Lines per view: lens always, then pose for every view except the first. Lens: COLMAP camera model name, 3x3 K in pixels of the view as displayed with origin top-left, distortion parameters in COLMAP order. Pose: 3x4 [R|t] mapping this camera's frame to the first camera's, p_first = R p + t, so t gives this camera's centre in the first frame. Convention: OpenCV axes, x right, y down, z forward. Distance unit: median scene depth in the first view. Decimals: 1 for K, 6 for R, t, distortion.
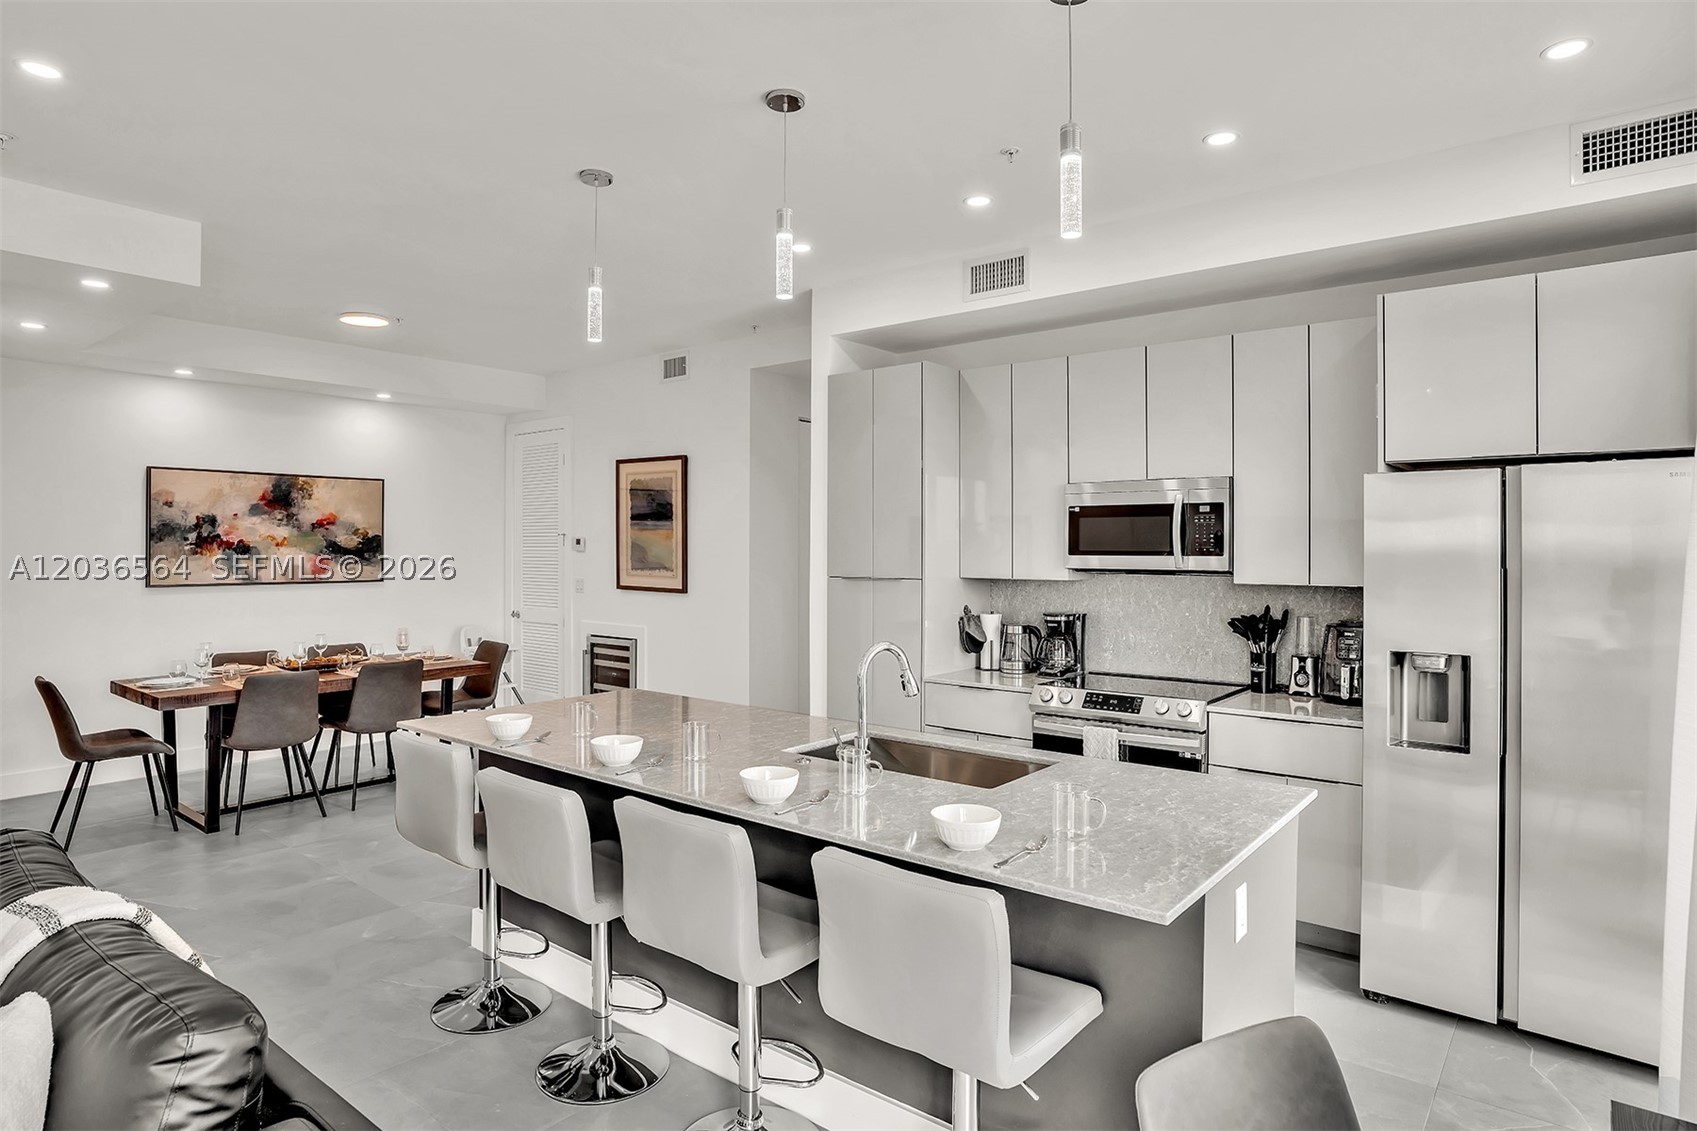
lens RADIAL K [[957.4, 0, 845.7], [0, 957.4, 538.7], [0, 0, 1]] dist [-0.007011, 0.001897]
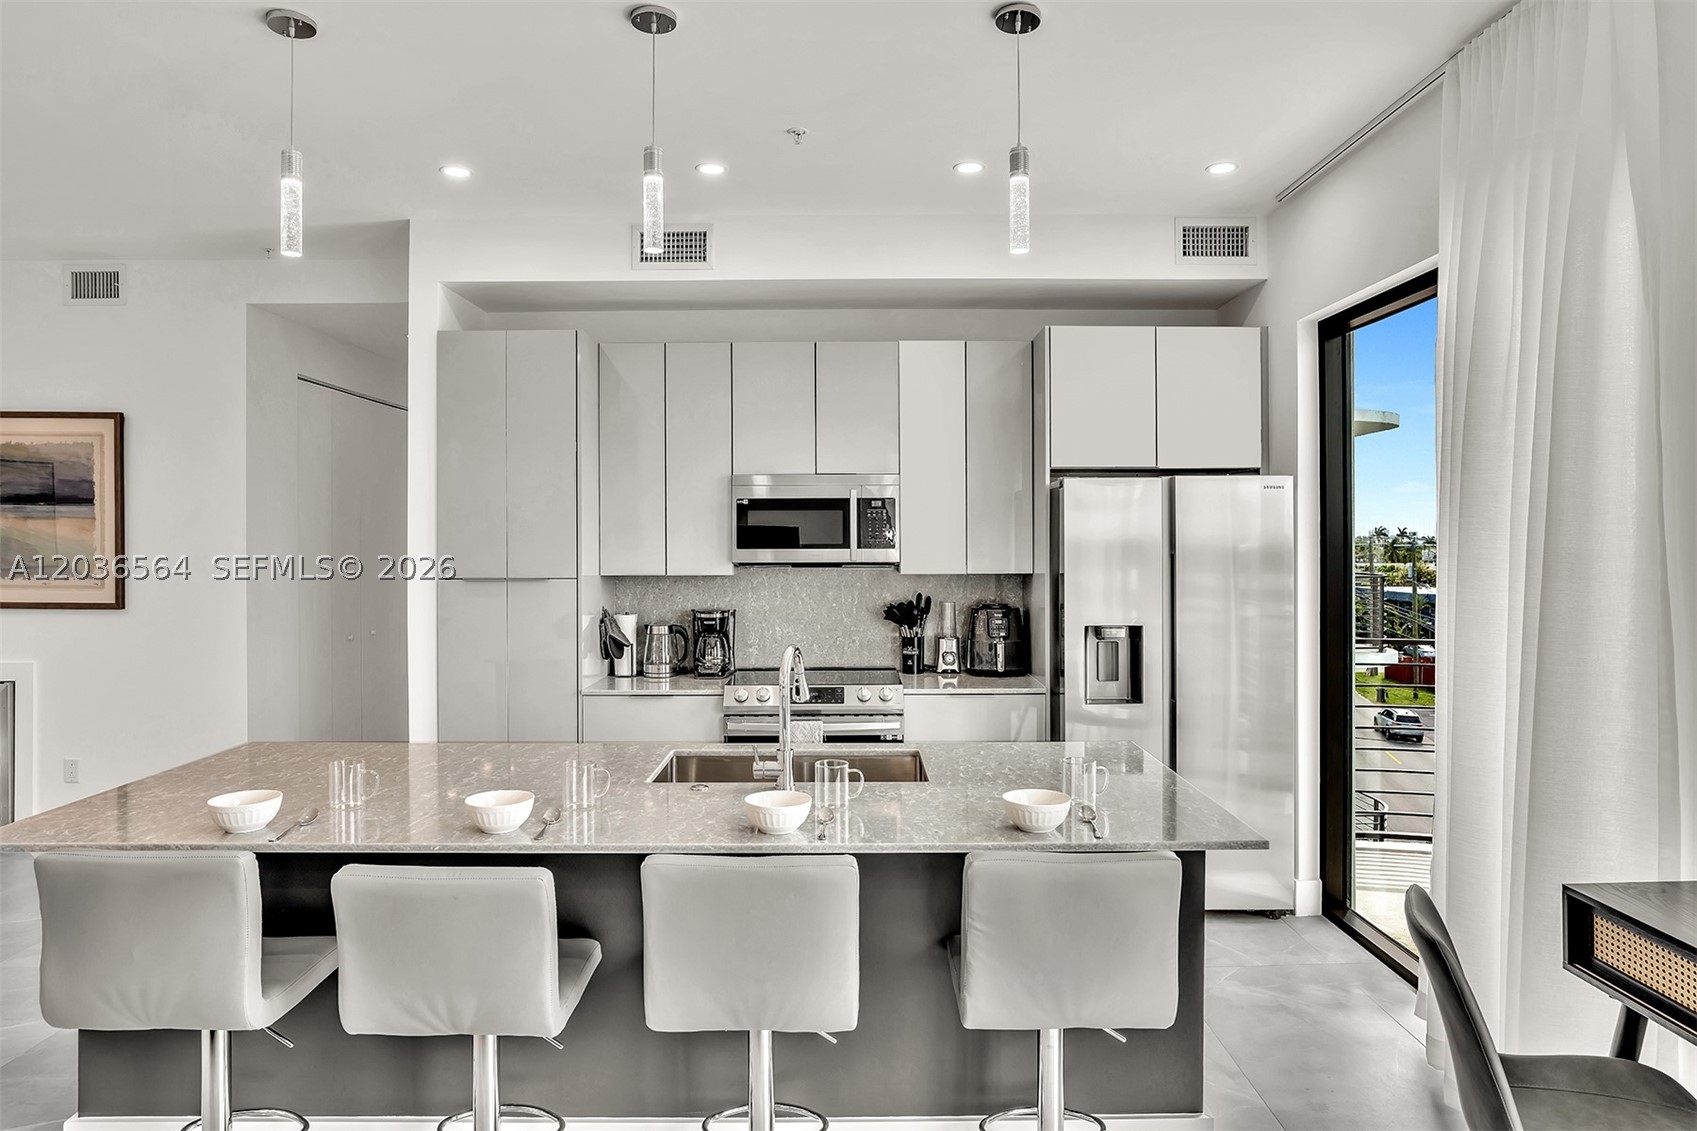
lens RADIAL K [[1037.3, 0, 827.4], [0, 1037.3, 526.9], [0, 0, 1]] dist [-0.007588, 0.003450]
pose [[0.784930, 0.001229, 0.619583, -0.358209], [-0.000124, 0.999998, -0.001827, -0.003320], [-0.619584, 0.001358, 0.784929, 0.127491]]
